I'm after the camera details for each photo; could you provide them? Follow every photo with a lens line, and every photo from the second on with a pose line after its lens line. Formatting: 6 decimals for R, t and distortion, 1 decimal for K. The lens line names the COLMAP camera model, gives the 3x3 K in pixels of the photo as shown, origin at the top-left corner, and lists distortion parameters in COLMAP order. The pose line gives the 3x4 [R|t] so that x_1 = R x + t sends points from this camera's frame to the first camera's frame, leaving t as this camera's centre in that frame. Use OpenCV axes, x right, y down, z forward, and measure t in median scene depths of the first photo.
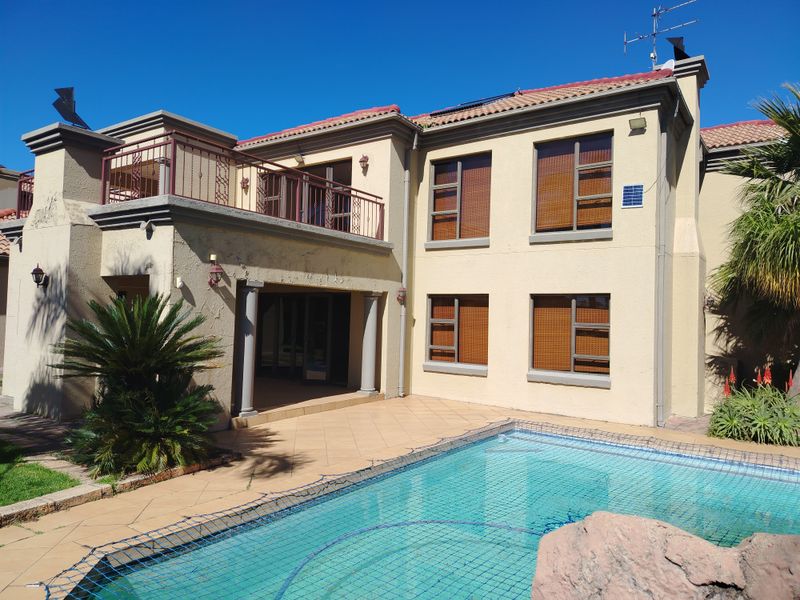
lens RADIAL K [[556.1, 0, 397.0], [0, 556.1, 298.5], [0, 0, 1]] dist [0.032105, -0.020859]
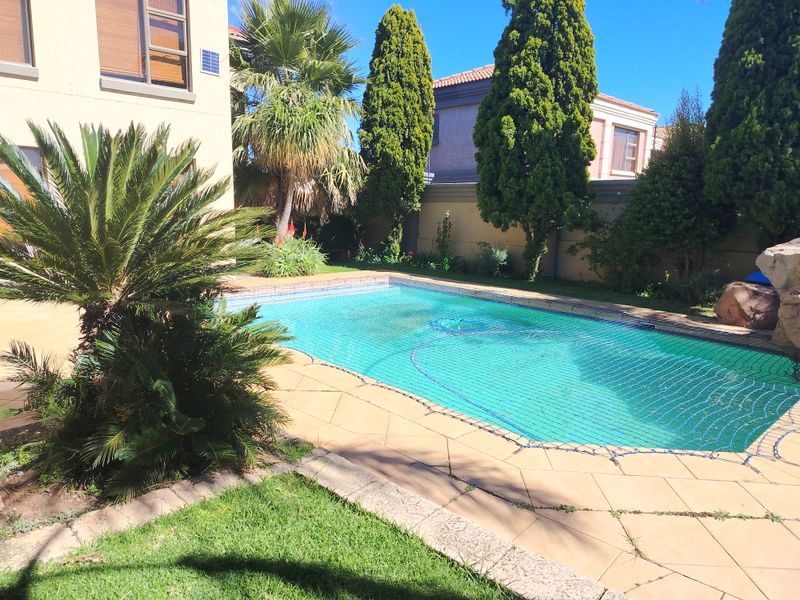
lens RADIAL K [[556.1, 0, 396.6], [0, 556.1, 298.3], [0, 0, 1]] dist [0.032105, -0.020859]
pose [[0.188447, -0.185146, 0.964473, -0.580114], [-0.040612, 0.979760, 0.196015, 0.024925], [-0.981243, -0.076108, 0.177114, 0.449023]]
